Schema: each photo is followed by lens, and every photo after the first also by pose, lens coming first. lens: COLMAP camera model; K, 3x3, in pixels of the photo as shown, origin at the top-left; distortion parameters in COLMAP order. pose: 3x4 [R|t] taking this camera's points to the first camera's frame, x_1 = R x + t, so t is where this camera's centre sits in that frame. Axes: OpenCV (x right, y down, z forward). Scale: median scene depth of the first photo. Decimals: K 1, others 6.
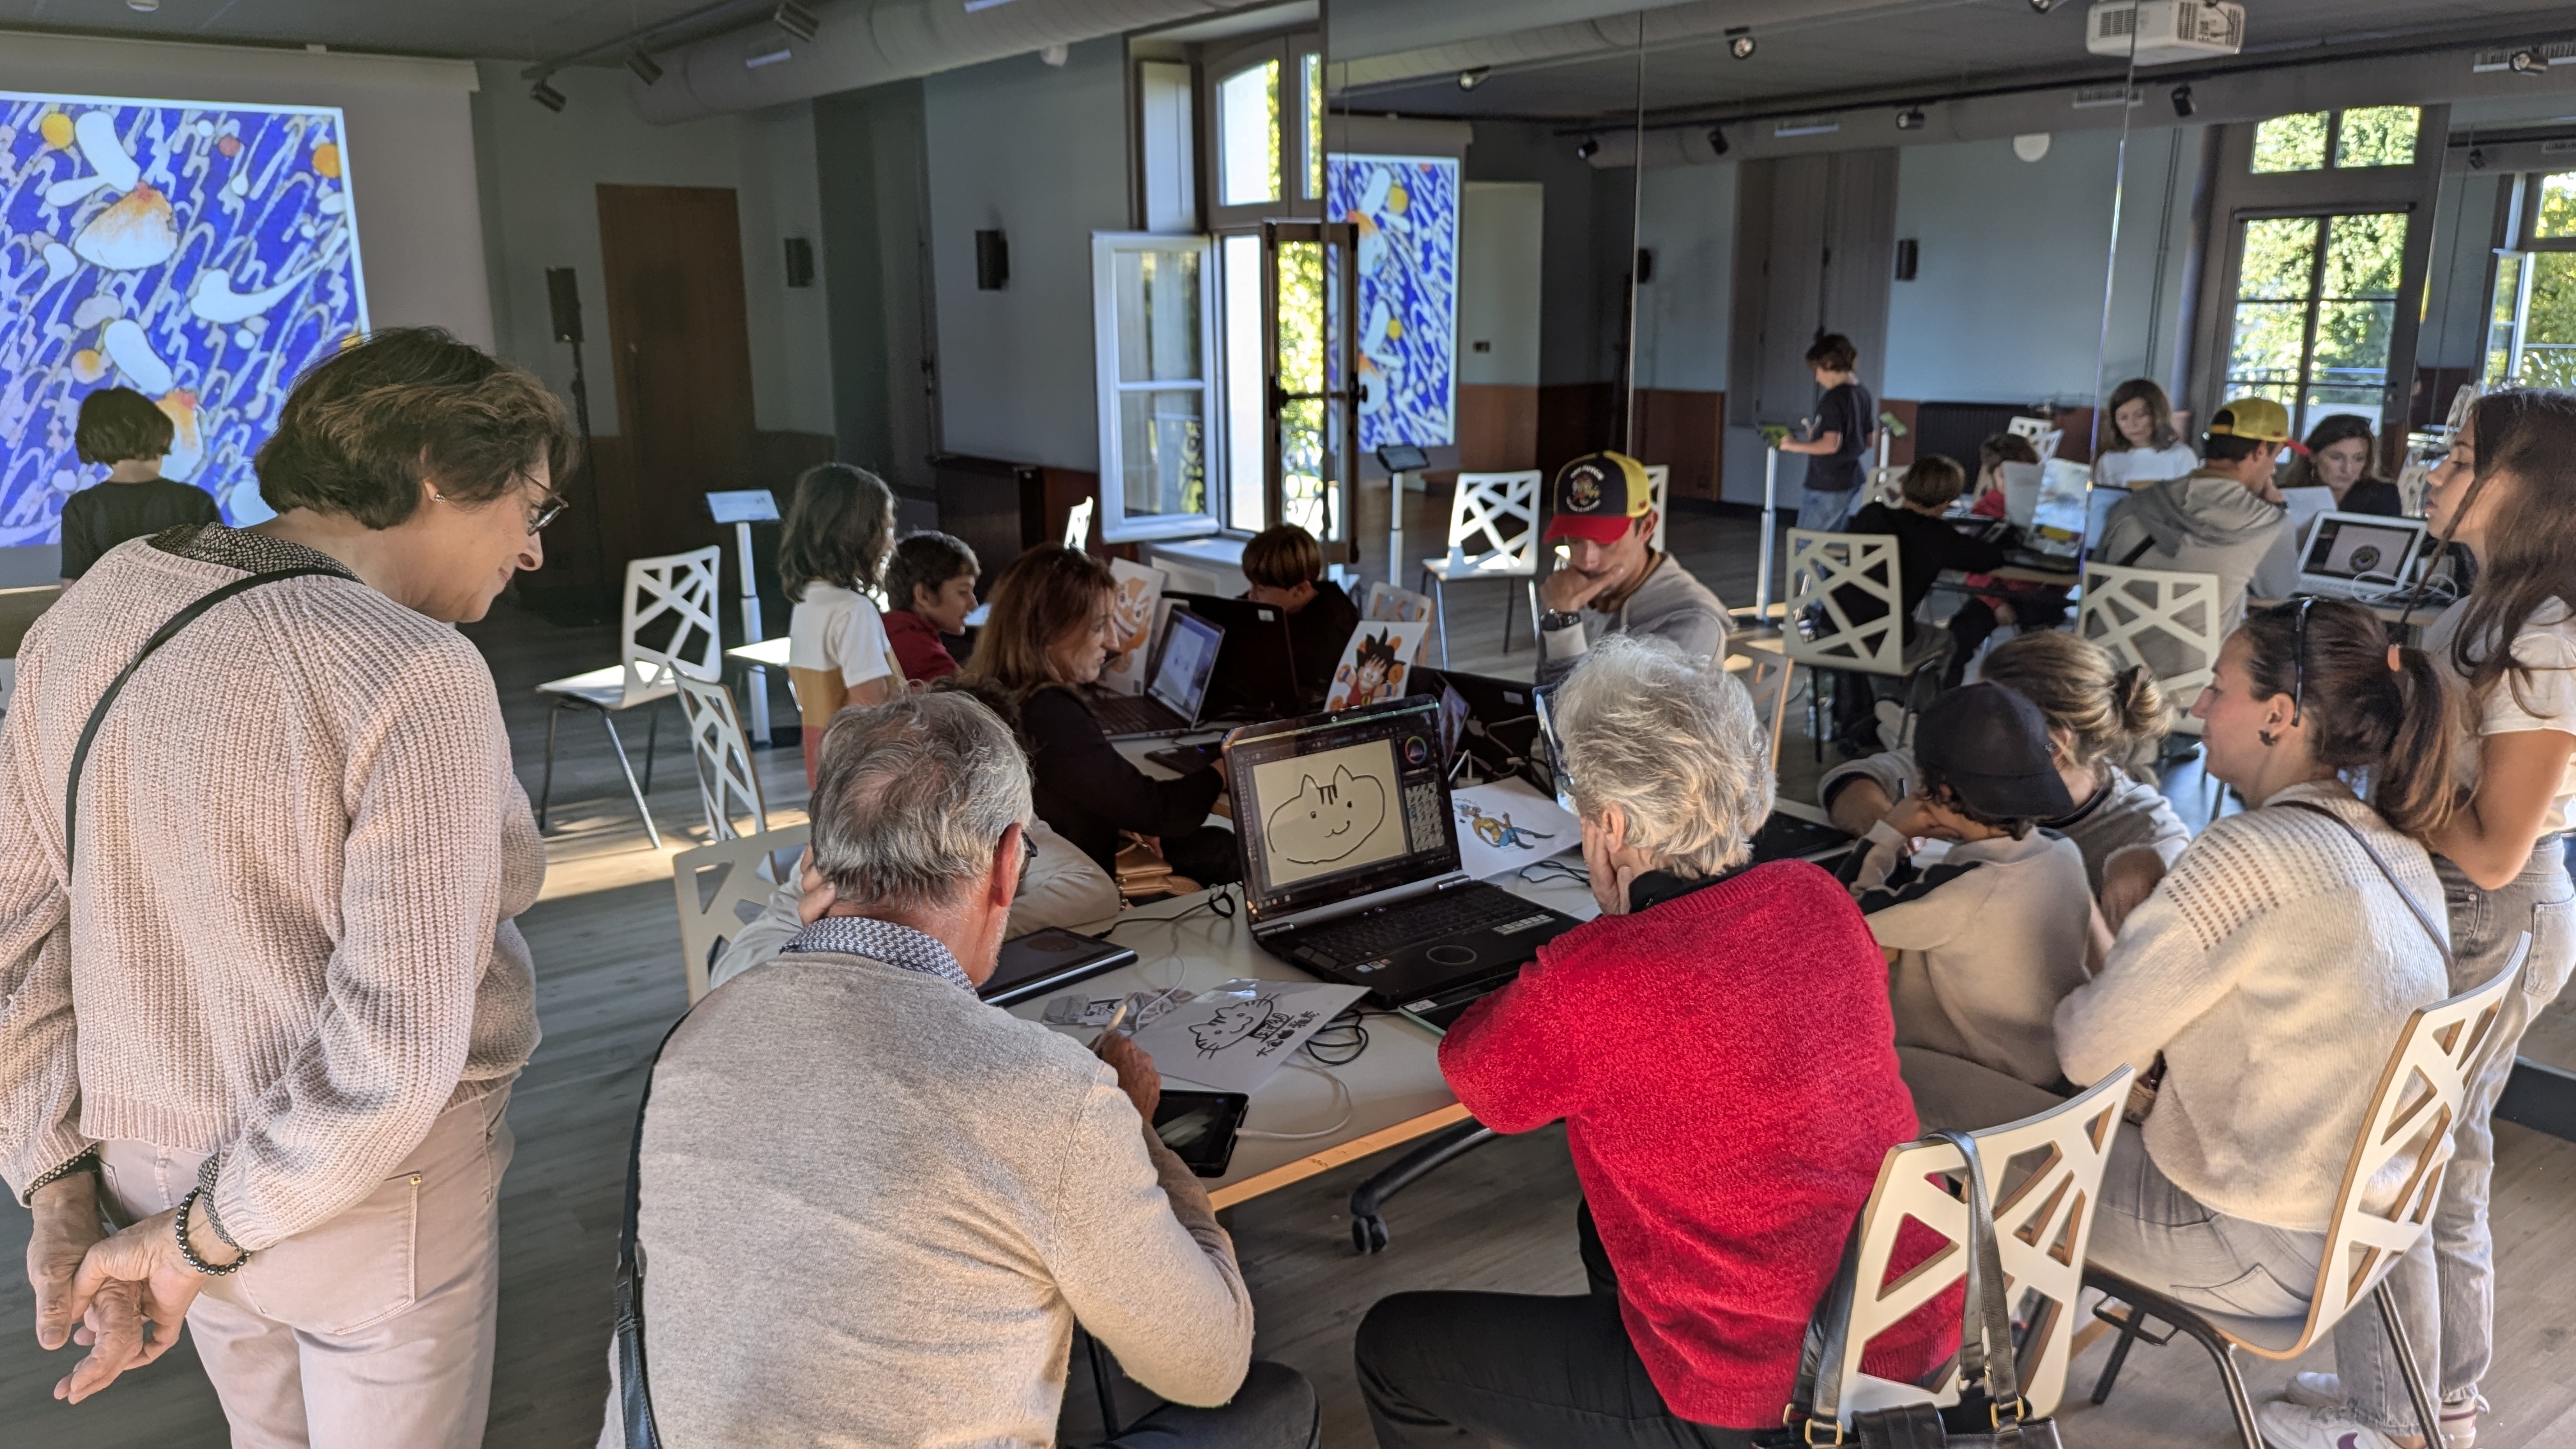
lens RADIAL K [[1827.1, 0, 1288.0], [0, 1827.1, 724.5], [0, 0, 1]] dist [0.003094, 0.000727]
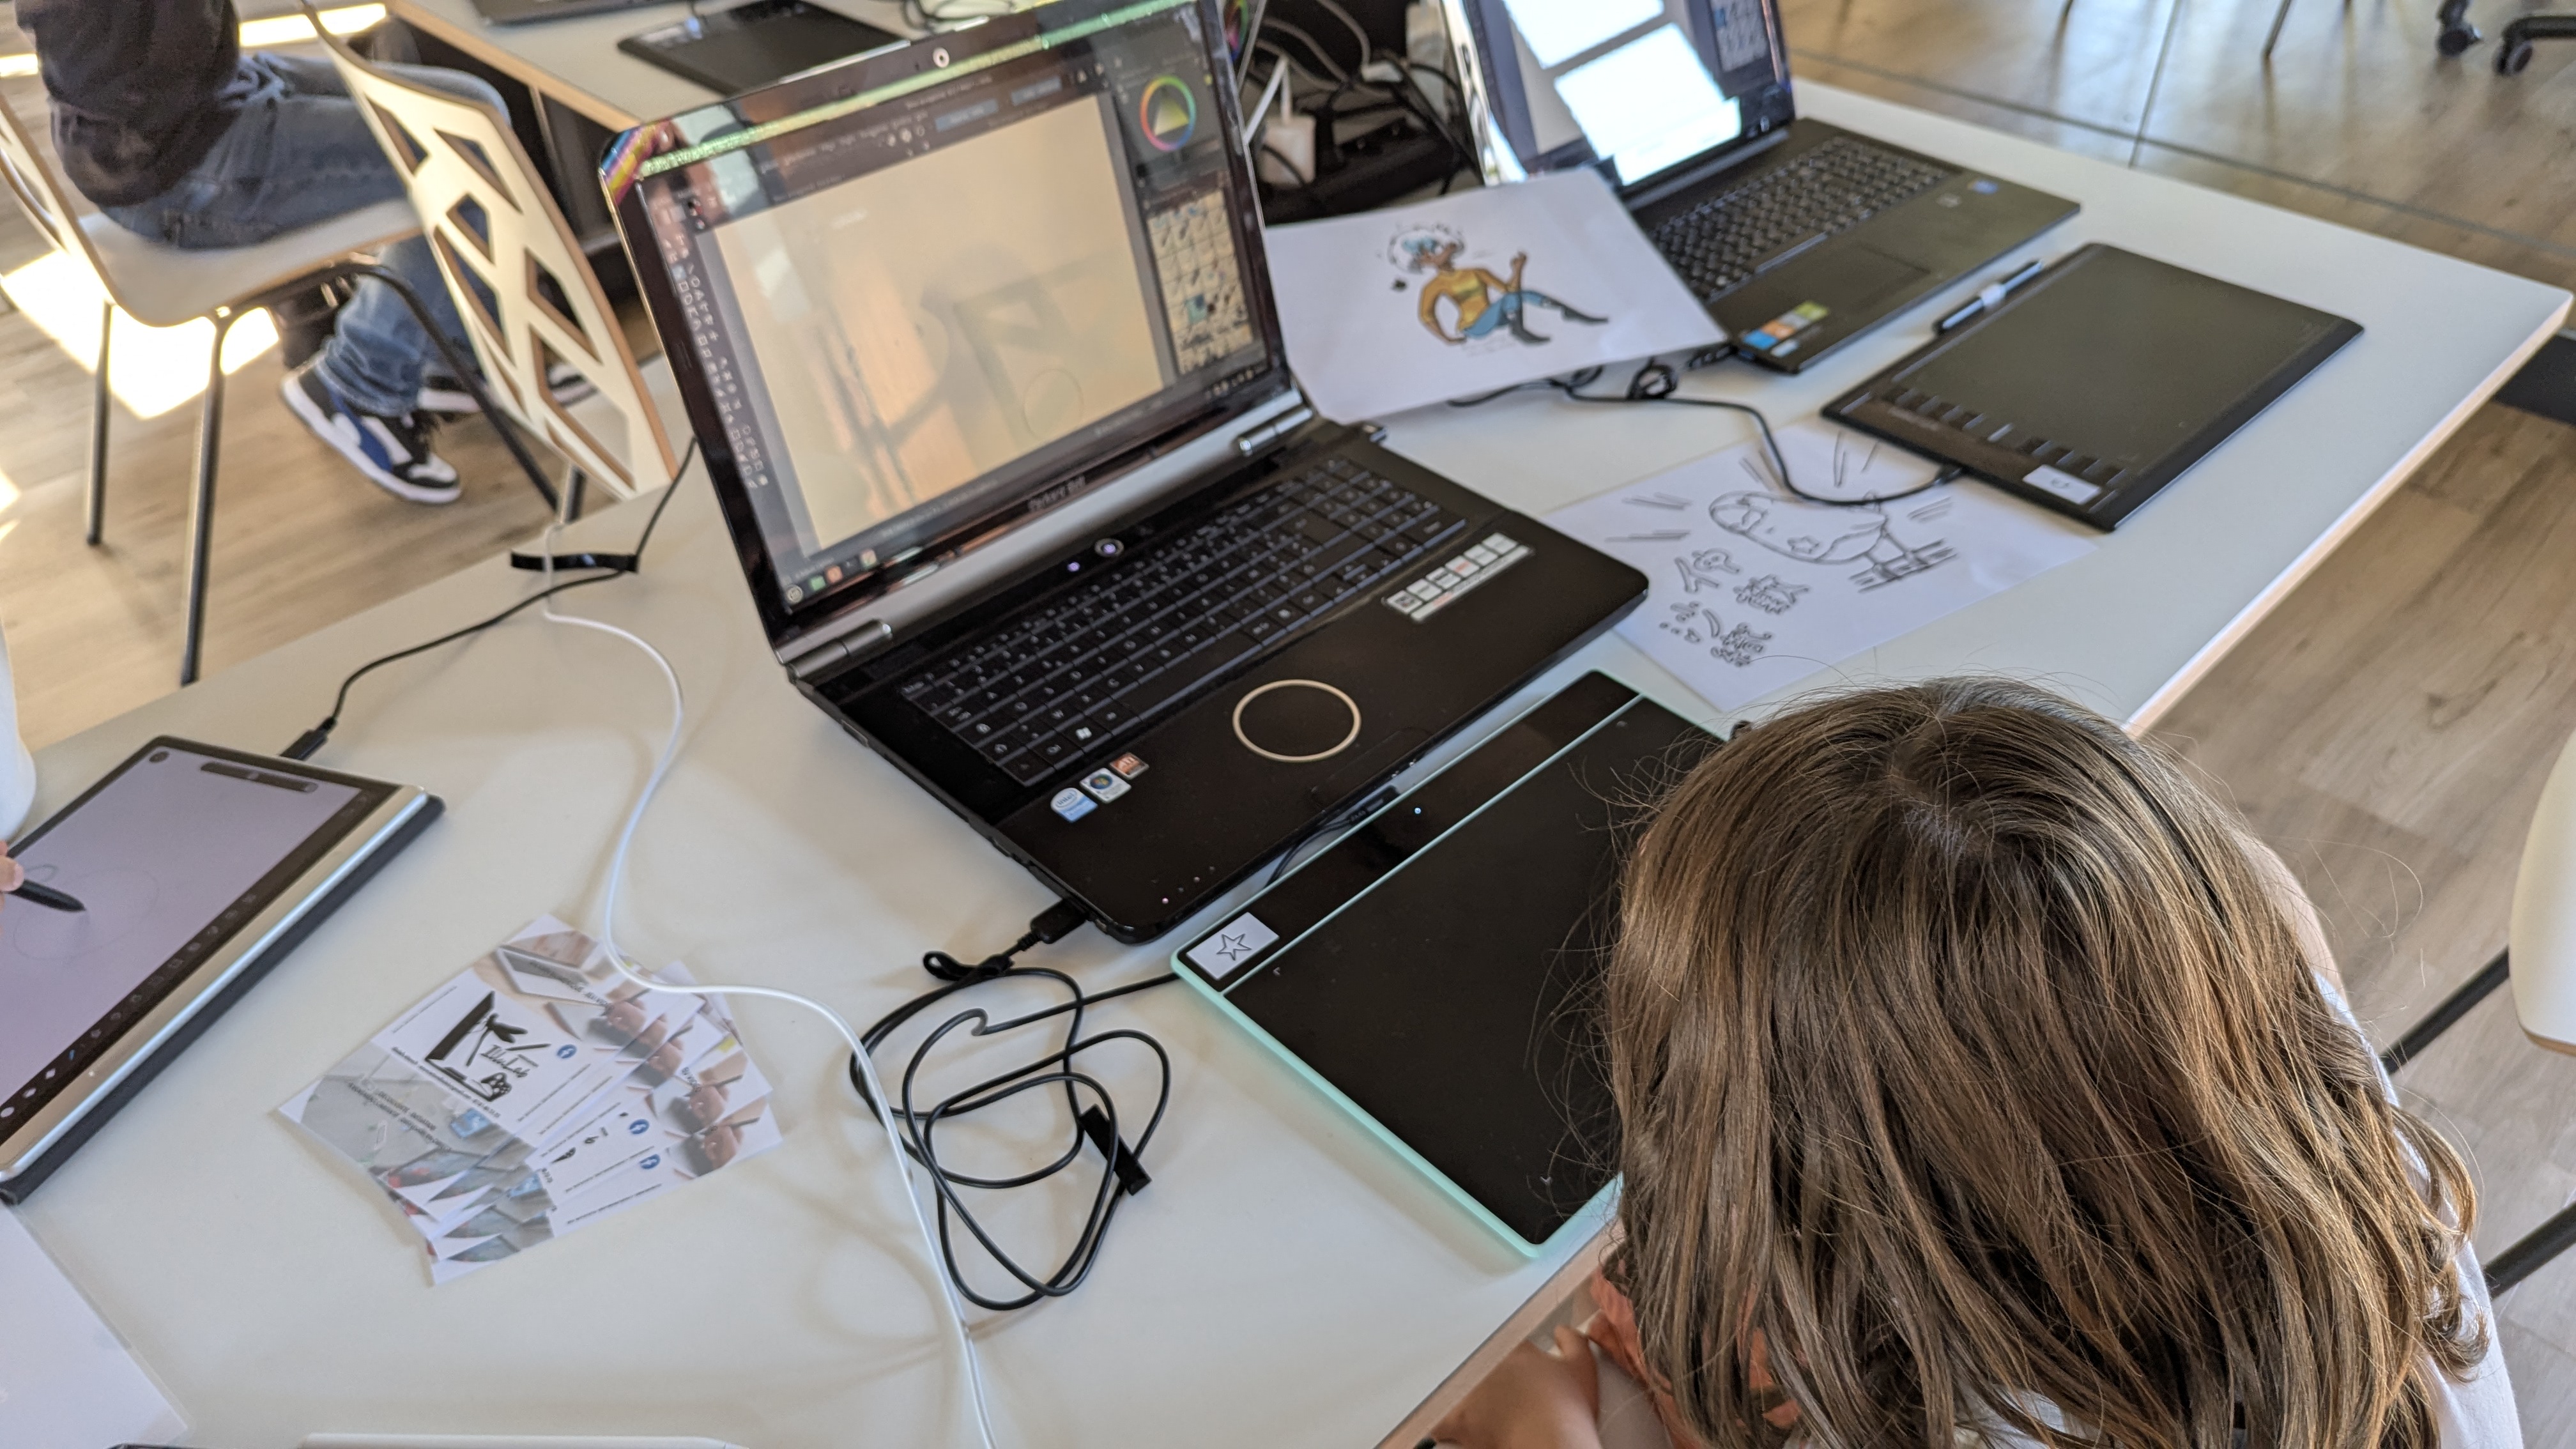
lens RADIAL K [[1827.1, 0, 1288.0], [0, 1827.1, 724.5], [0, 0, 1]] dist [0.003094, 0.000727]
pose [[0.990358, -0.093621, 0.102113, 0.043863], [0.039749, 0.898128, 0.437933, -0.040792], [-0.132710, -0.429651, 0.893190, 0.597533]]
